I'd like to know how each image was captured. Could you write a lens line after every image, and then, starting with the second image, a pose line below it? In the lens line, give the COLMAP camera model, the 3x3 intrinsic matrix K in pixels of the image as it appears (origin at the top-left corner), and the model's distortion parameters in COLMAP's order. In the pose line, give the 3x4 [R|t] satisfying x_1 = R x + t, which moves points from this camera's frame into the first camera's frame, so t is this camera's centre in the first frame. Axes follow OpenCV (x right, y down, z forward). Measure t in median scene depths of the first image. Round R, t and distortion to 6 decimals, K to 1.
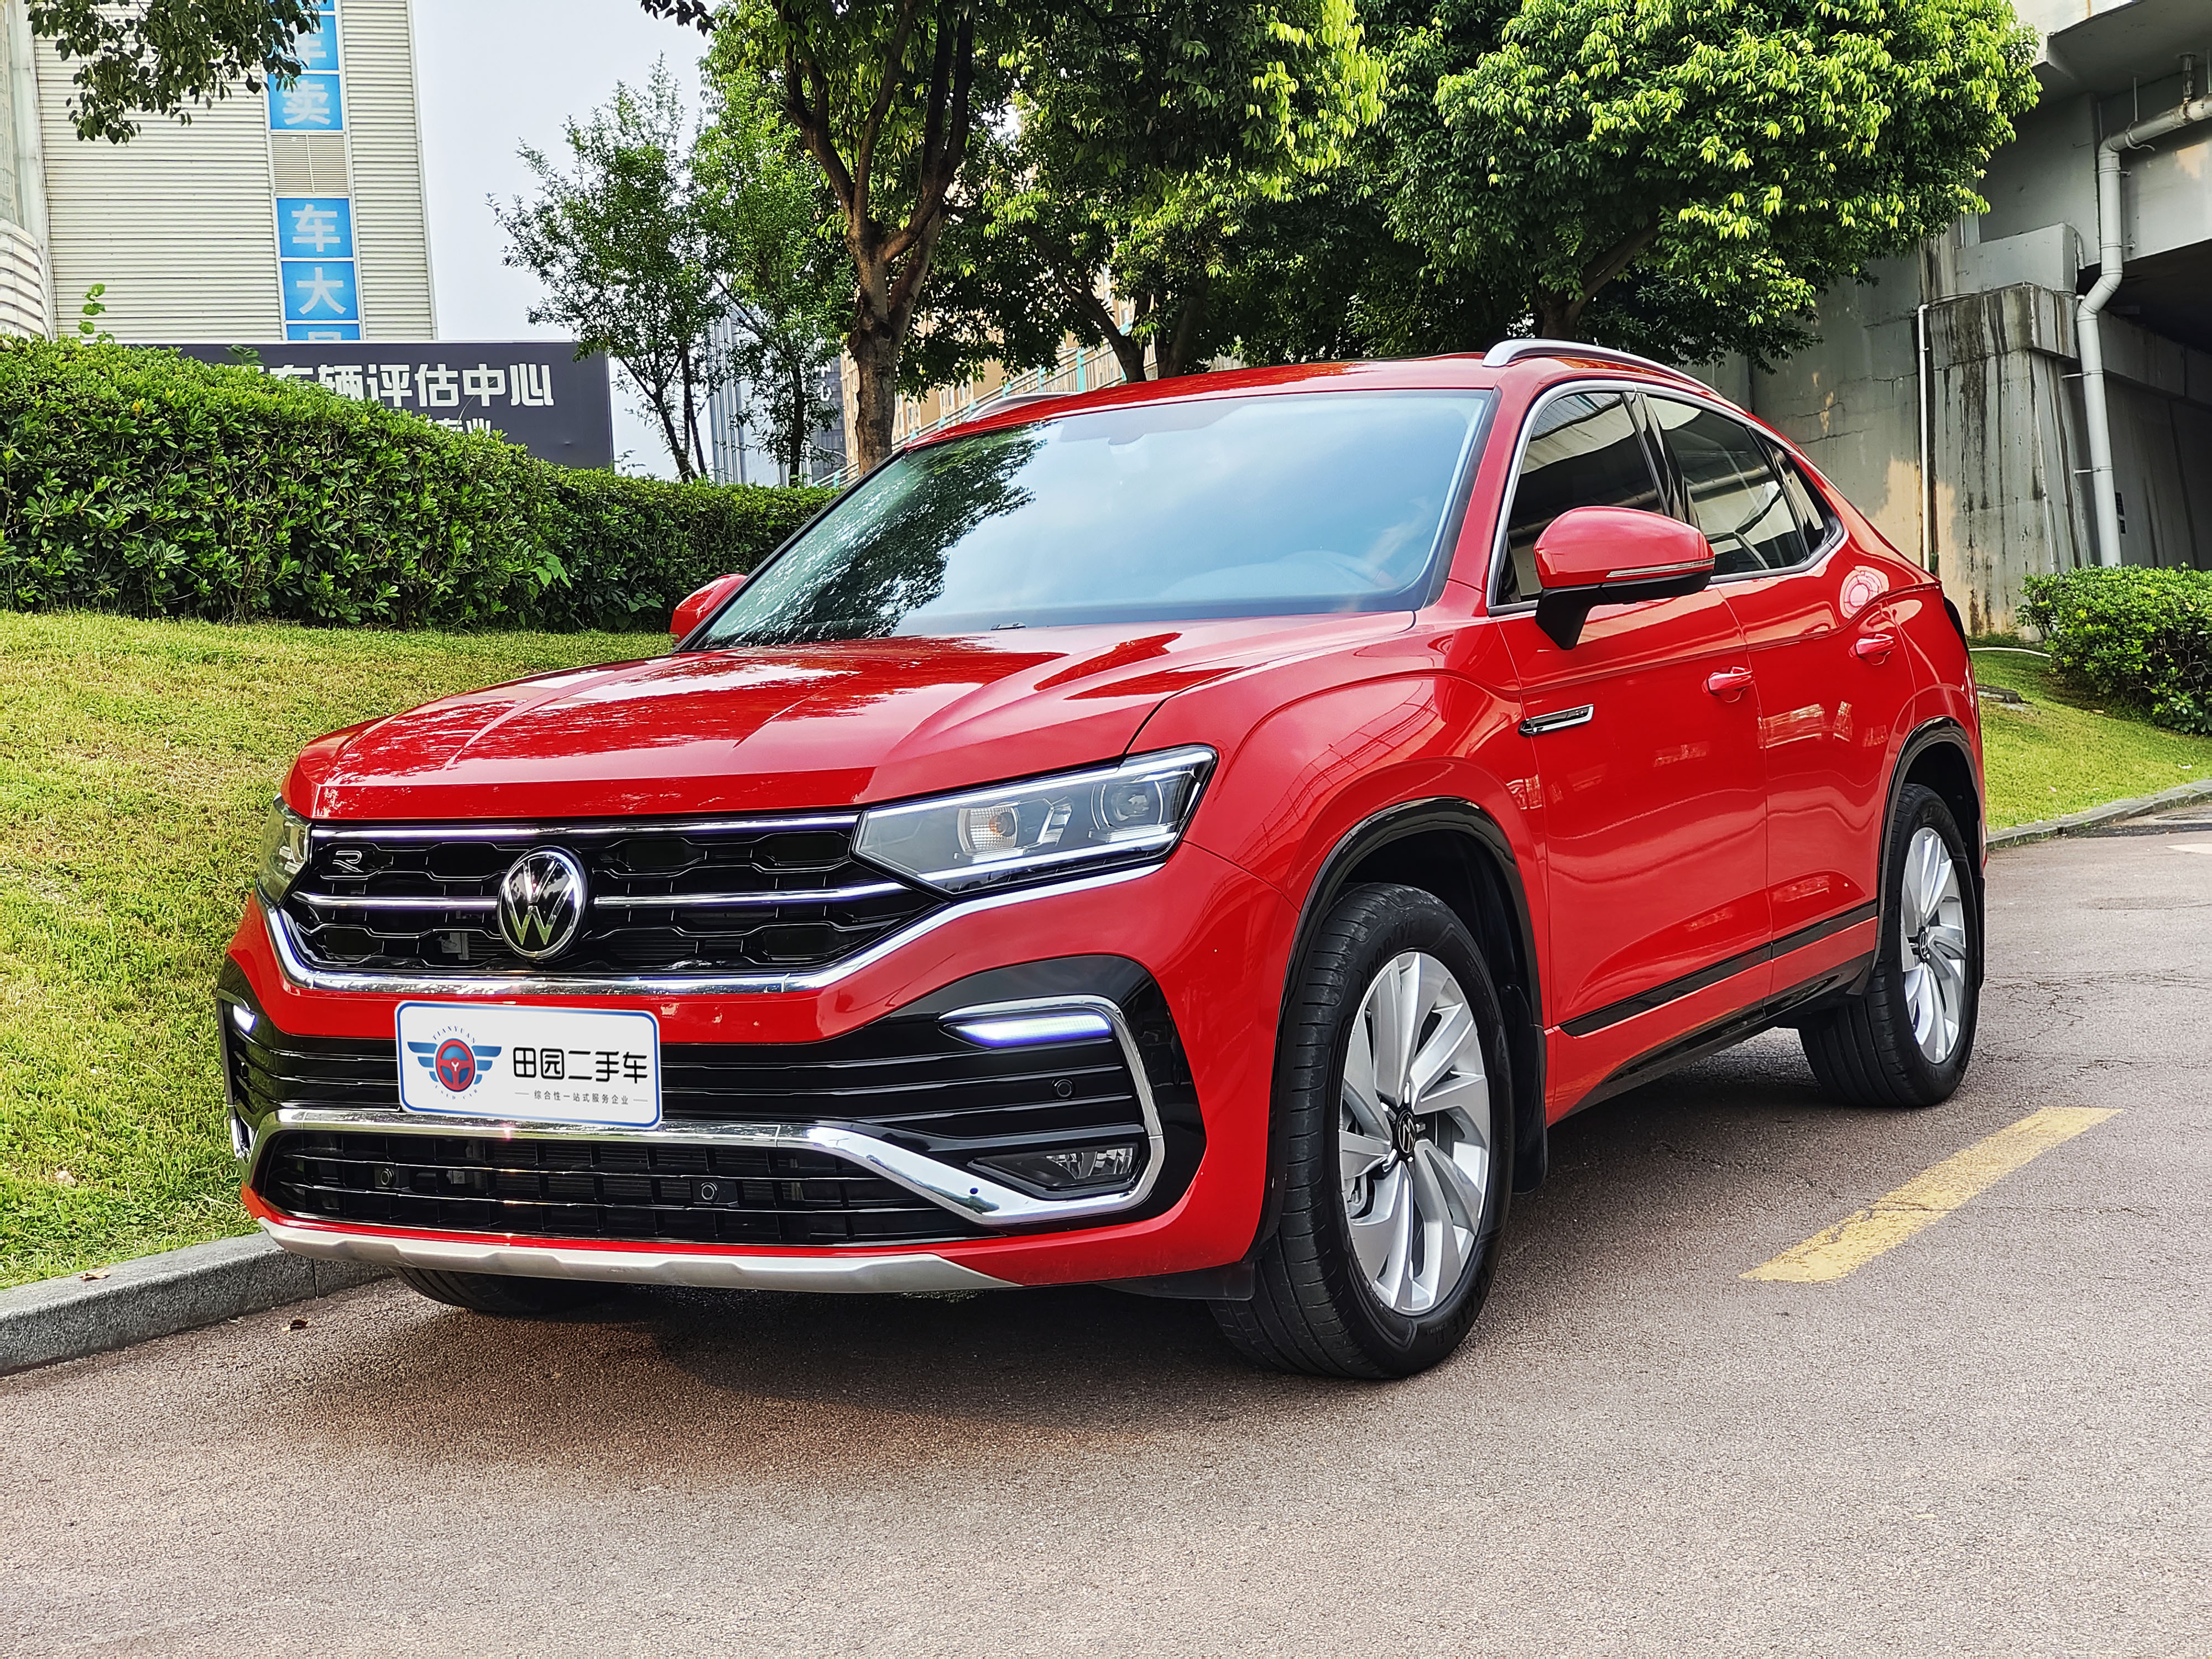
lens RADIAL K [[2926.3, 0, 1097.3], [0, 2926.3, 823.2], [0, 0, 1]] dist [0.234193, -0.793367]
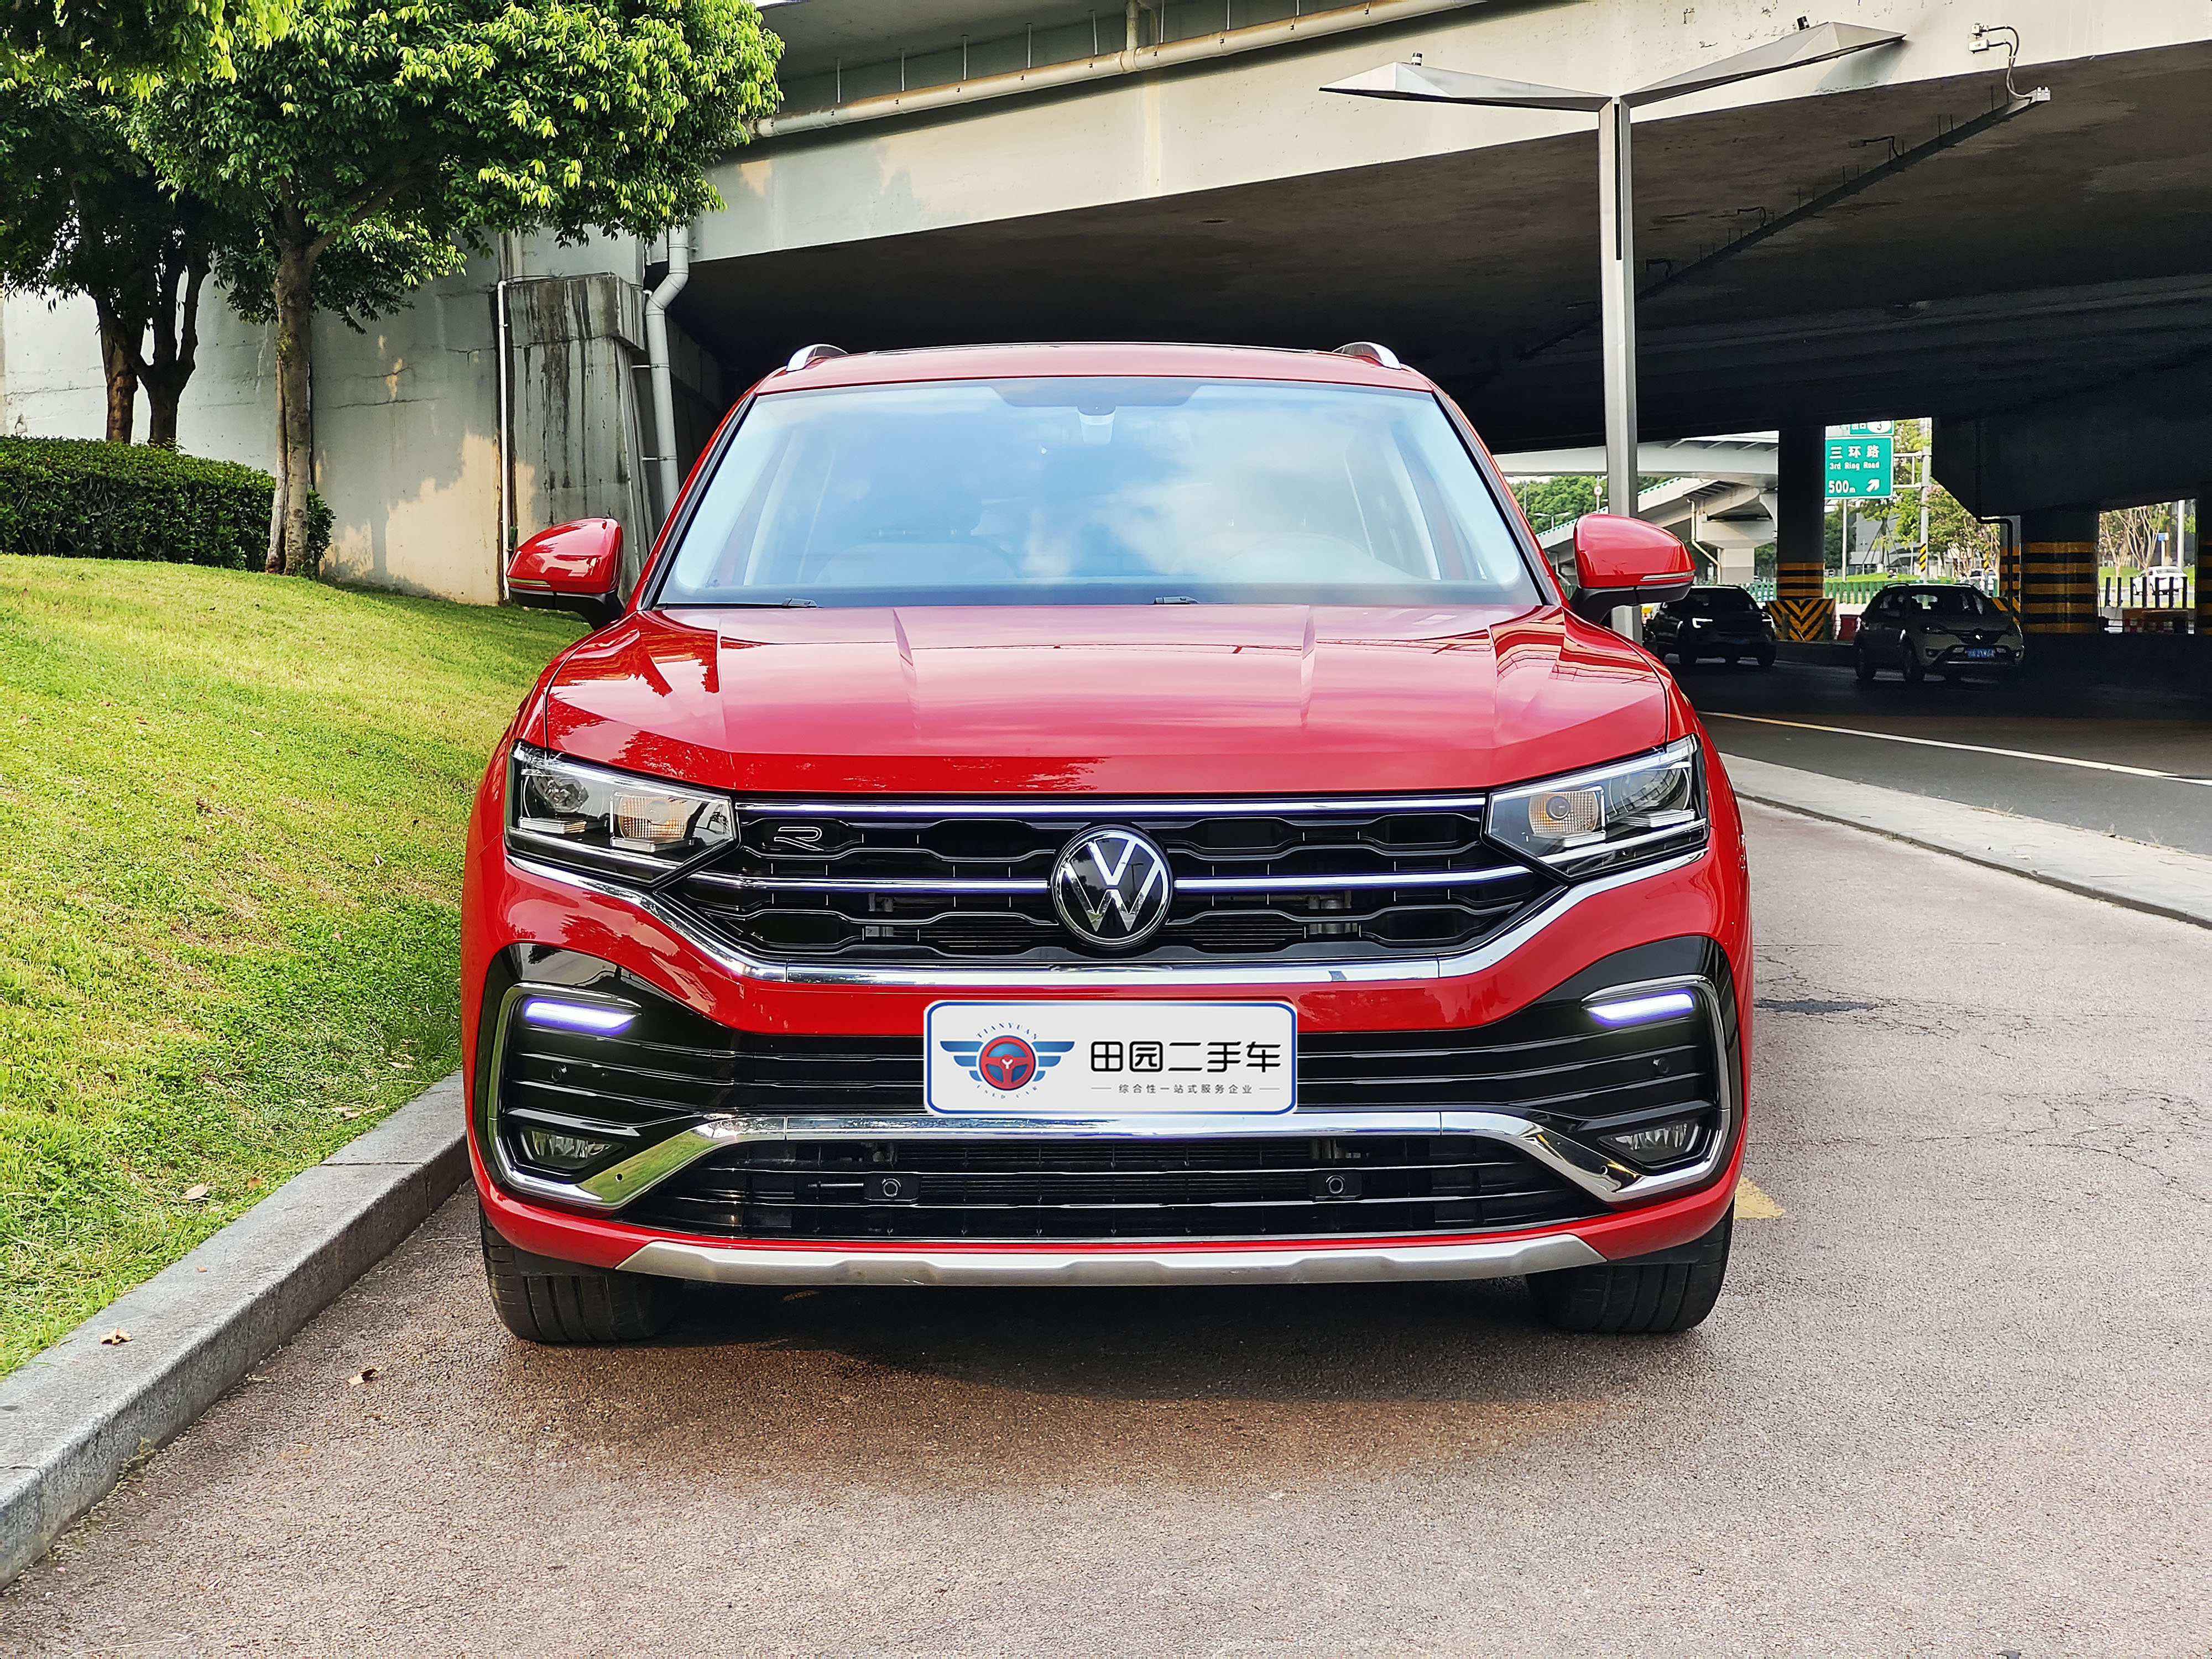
lens RADIAL K [[2932.0, 0, 1127.7], [0, 2932.0, 828.2], [0, 0, 1]] dist [0.251904, -0.813427]
pose [[0.834089, 0.004345, 0.551613, -0.172893], [-0.011767, 0.999882, 0.009917, -0.000207], [-0.551505, -0.014762, 0.834041, 0.053575]]
